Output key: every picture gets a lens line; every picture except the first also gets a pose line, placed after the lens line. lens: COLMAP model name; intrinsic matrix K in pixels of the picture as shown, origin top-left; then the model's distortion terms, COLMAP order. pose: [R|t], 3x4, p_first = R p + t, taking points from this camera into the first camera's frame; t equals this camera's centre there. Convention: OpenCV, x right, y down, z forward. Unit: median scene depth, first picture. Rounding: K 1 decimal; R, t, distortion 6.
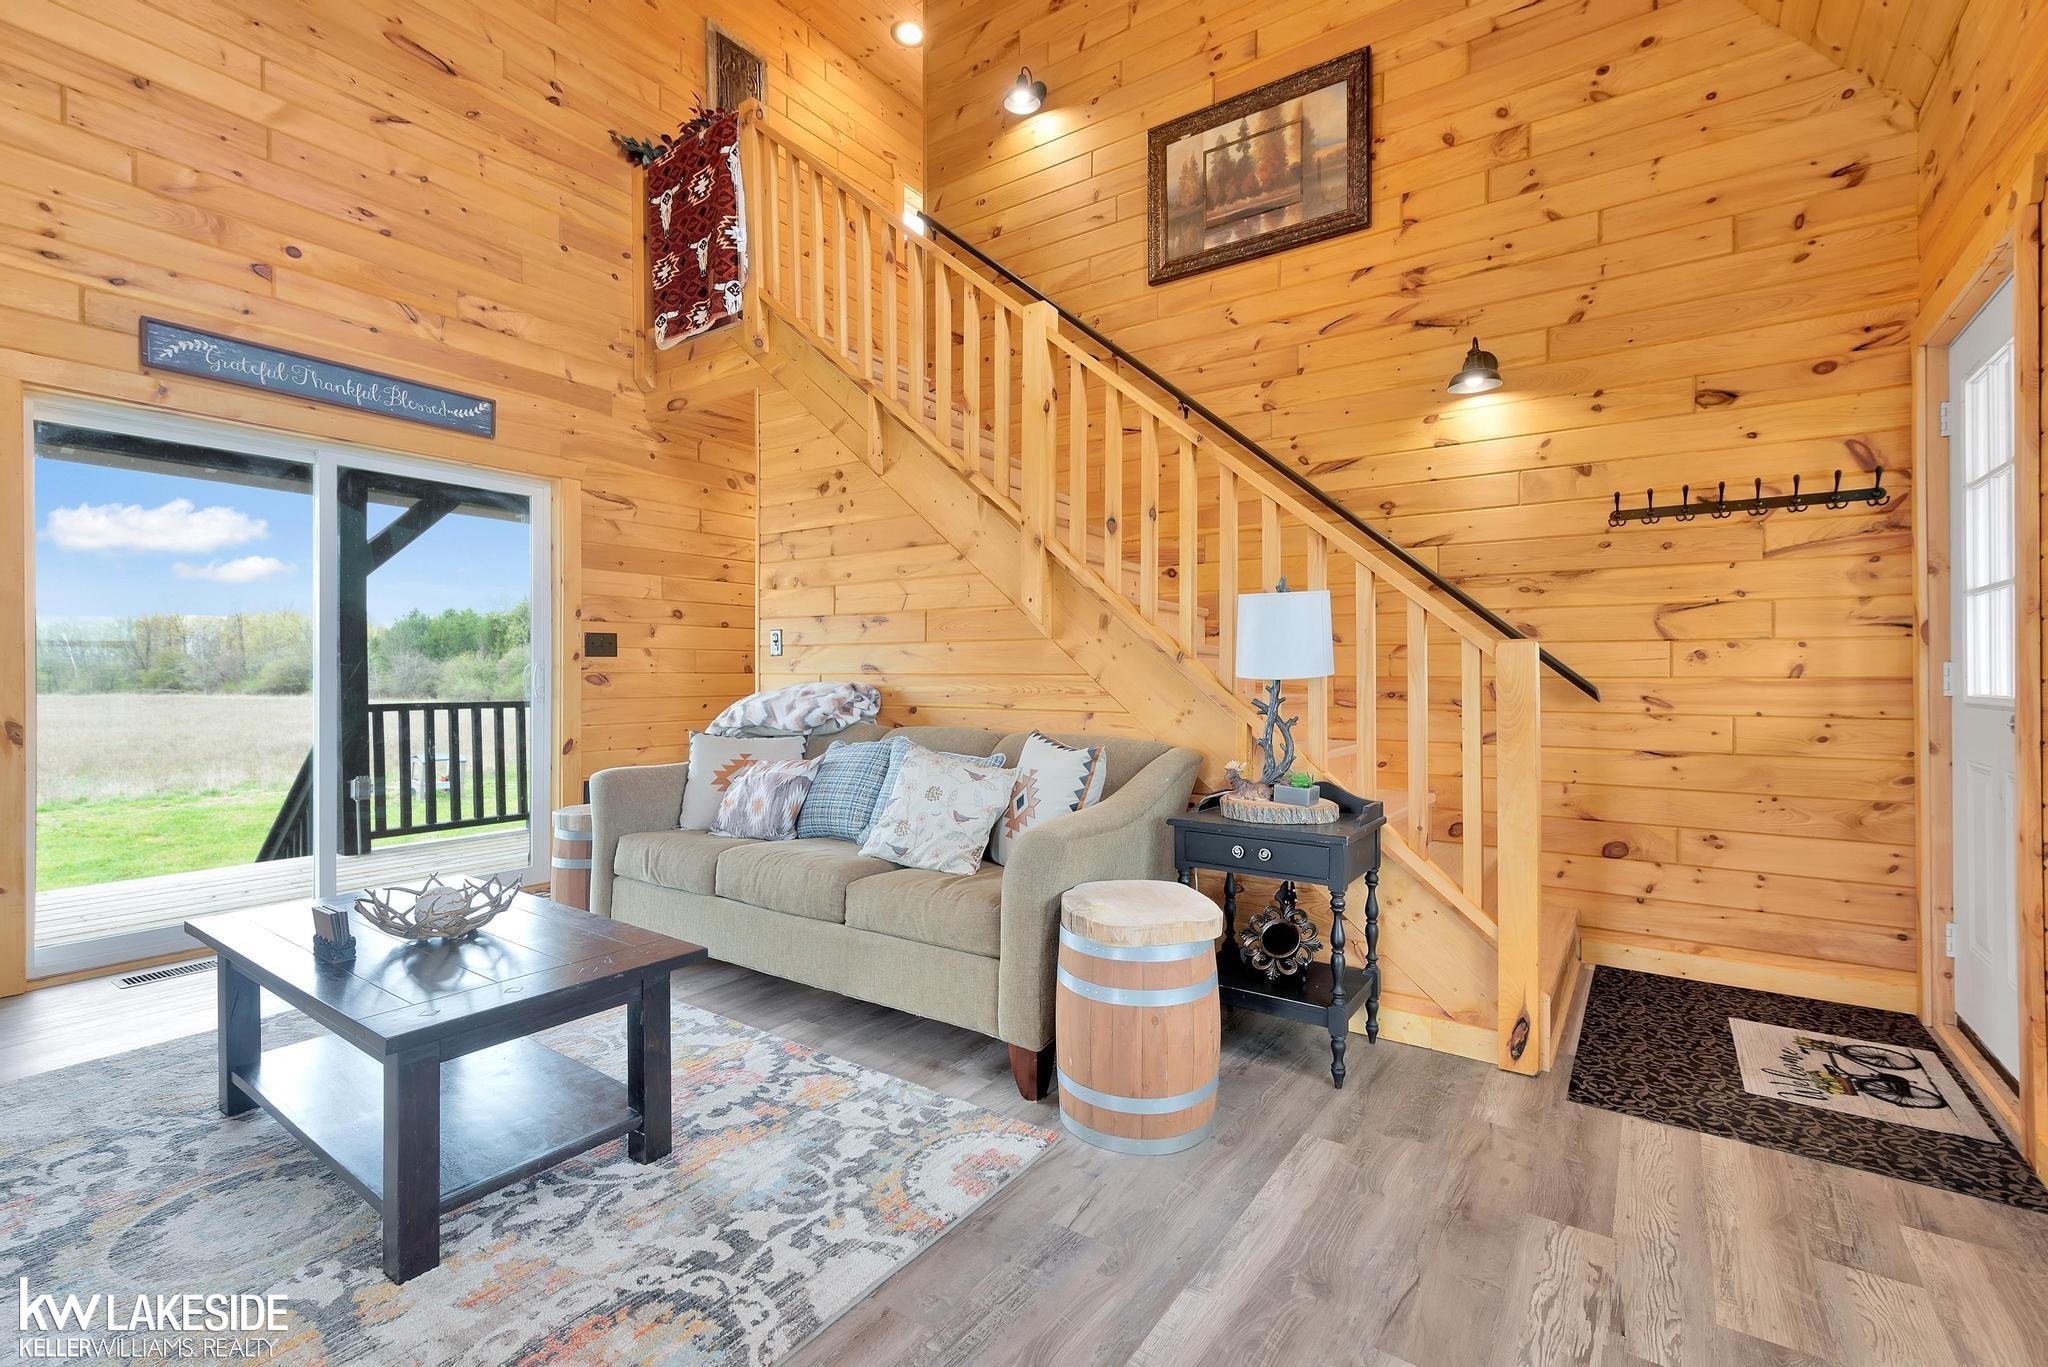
lens RADIAL K [[904.3, 0, 1029.3], [0, 904.3, 684.5], [0, 0, 1]] dist [0.009586, 0.000225]
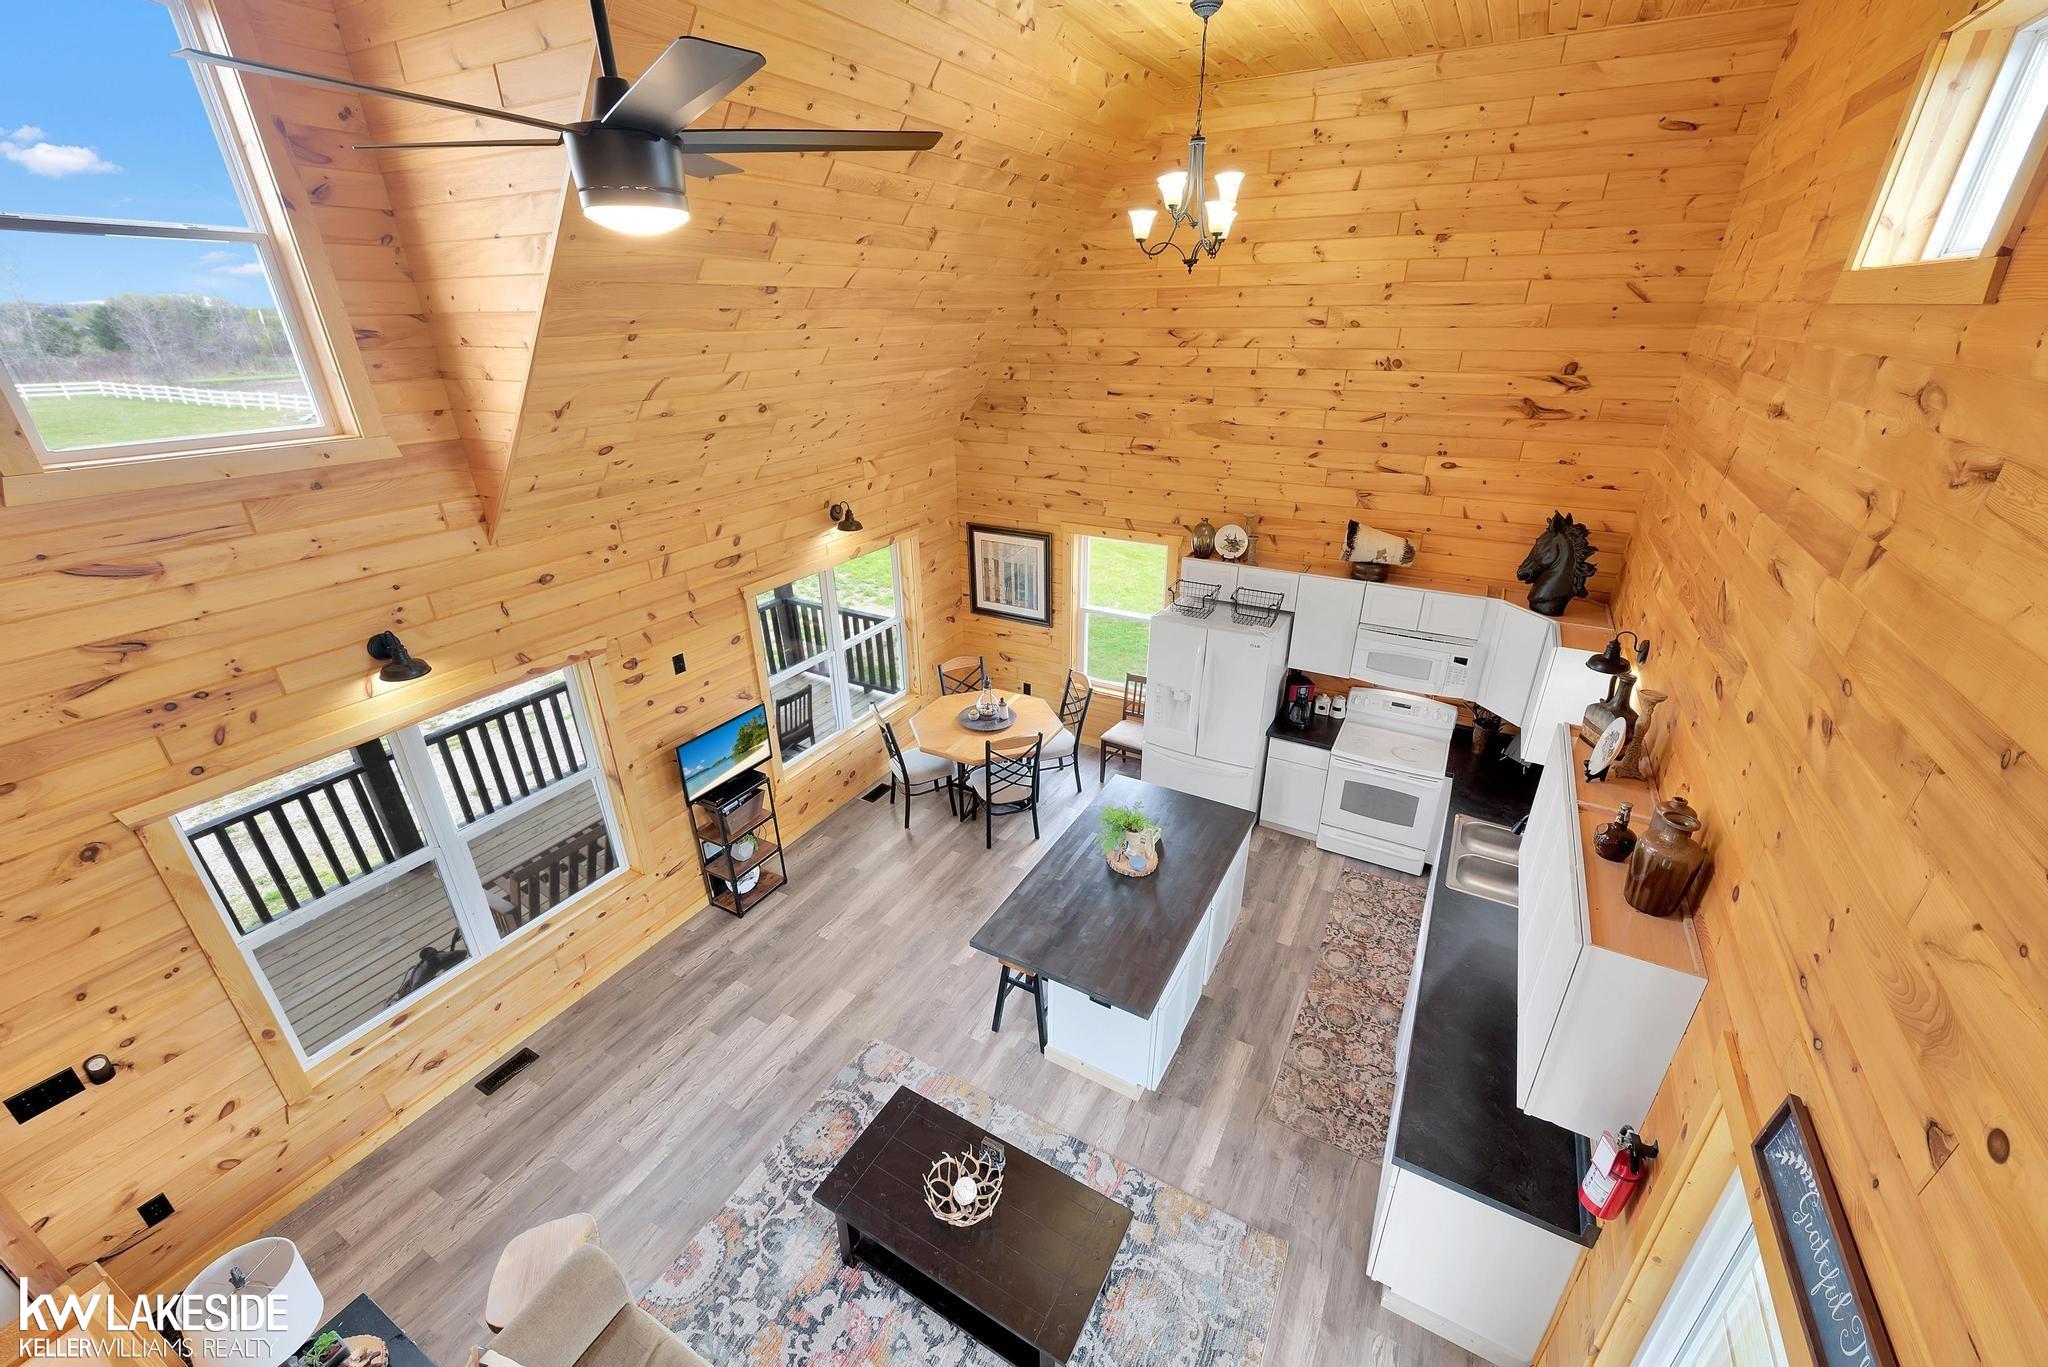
lens RADIAL K [[800.3, 0, 1032.2], [0, 800.3, 681.9], [0, 0, 1]] dist [0.002399, -0.000107]
pose [[-0.994747, 0.049361, -0.089682, -0.804287], [0.006152, 0.903312, 0.428940, -1.575873], [0.102183, 0.426135, -0.898870, 2.346840]]
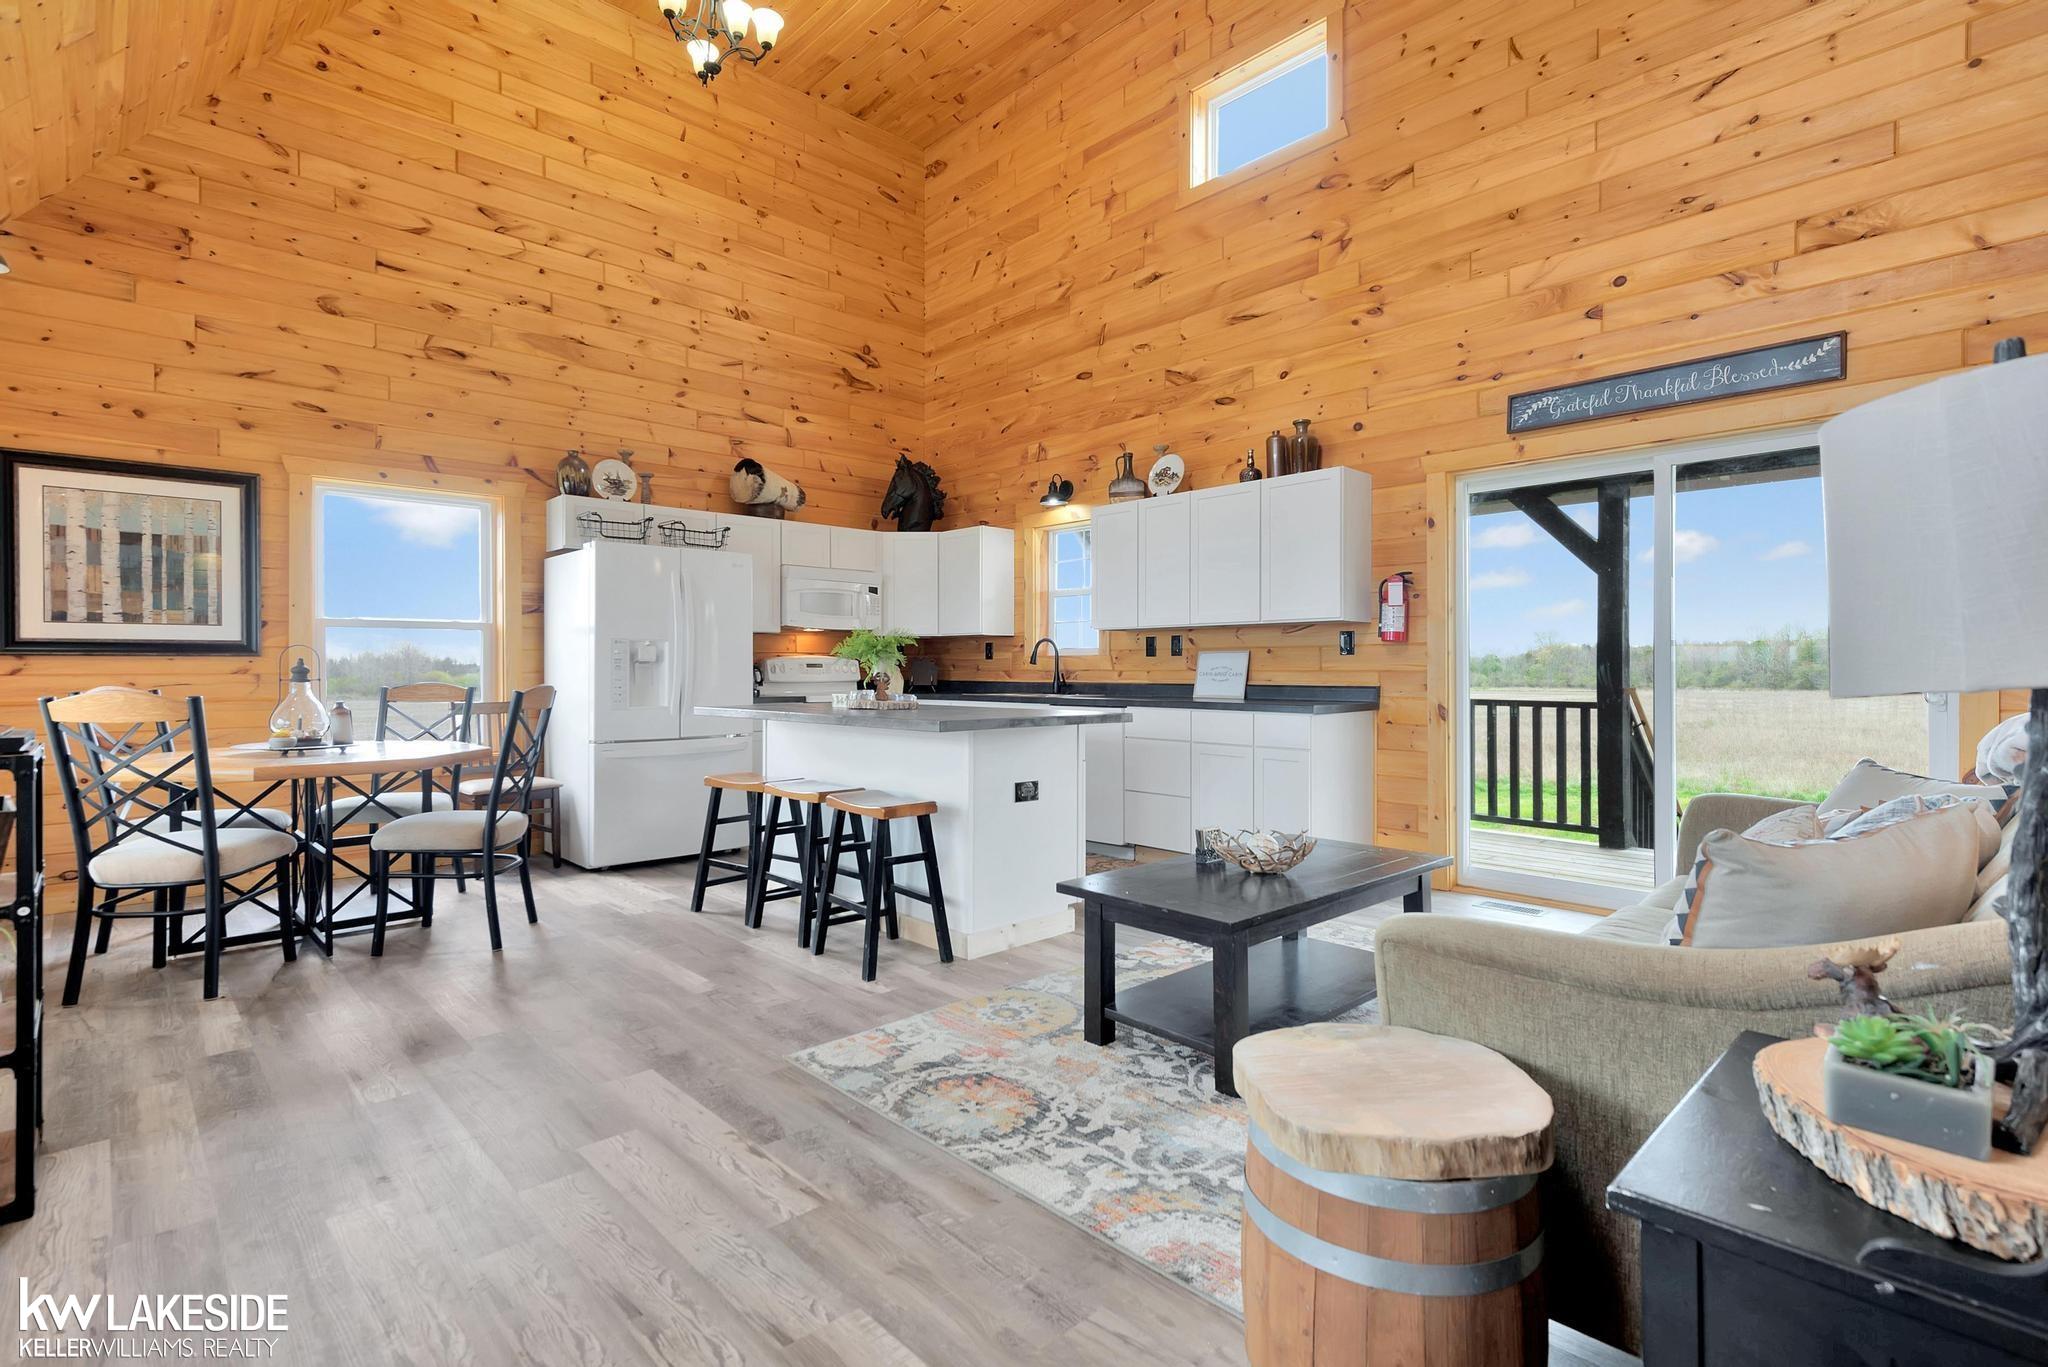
lens RADIAL K [[974.0, 0, 1033.2], [0, 974.0, 670.8], [0, 0, 1]] dist [0.012014, -0.002441]
pose [[-0.199932, 0.002804, -0.979806, 0.947885], [-0.009746, 0.999941, 0.004851, -0.022158], [0.979761, 0.010519, -0.199893, 1.110074]]
